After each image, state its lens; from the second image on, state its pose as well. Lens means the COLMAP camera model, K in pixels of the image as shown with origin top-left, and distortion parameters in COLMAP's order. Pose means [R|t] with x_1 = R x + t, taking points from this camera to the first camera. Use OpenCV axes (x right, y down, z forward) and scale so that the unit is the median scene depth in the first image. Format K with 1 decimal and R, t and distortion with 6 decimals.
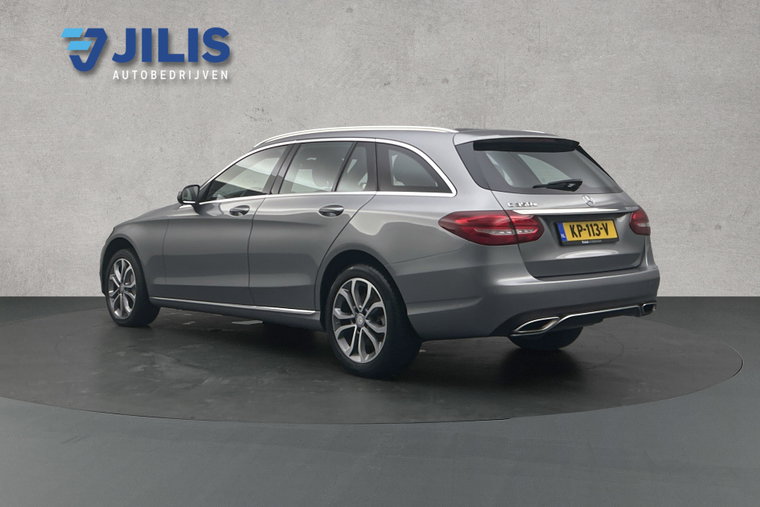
lens RADIAL K [[591.8, 0, 380.6], [0, 591.8, 253.8], [0, 0, 1]] dist [-0.003836, 0.007230]
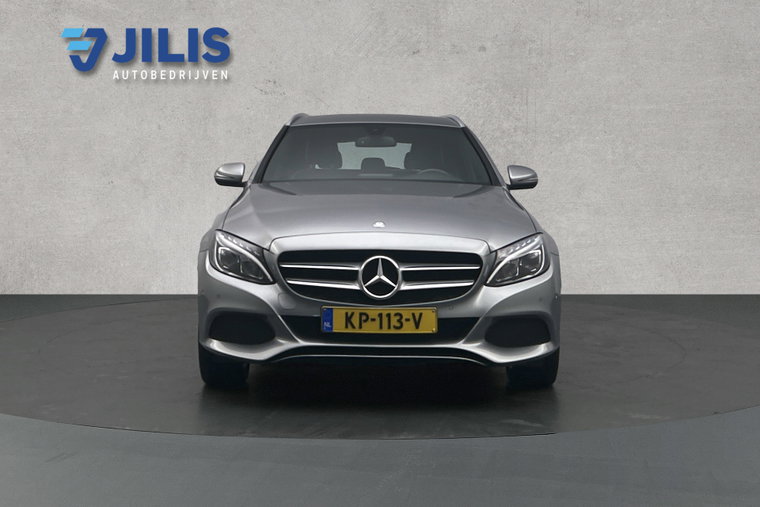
lens RADIAL K [[591.8, 0, 379.4], [0, 591.8, 253.3], [0, 0, 1]] dist [-0.003836, 0.007230]
pose [[0.999998, -0.000228, -0.001890, -0.041952], [0.000227, 1.000000, -0.000394, 0.011628], [0.001891, 0.000394, 0.999998, 0.121700]]
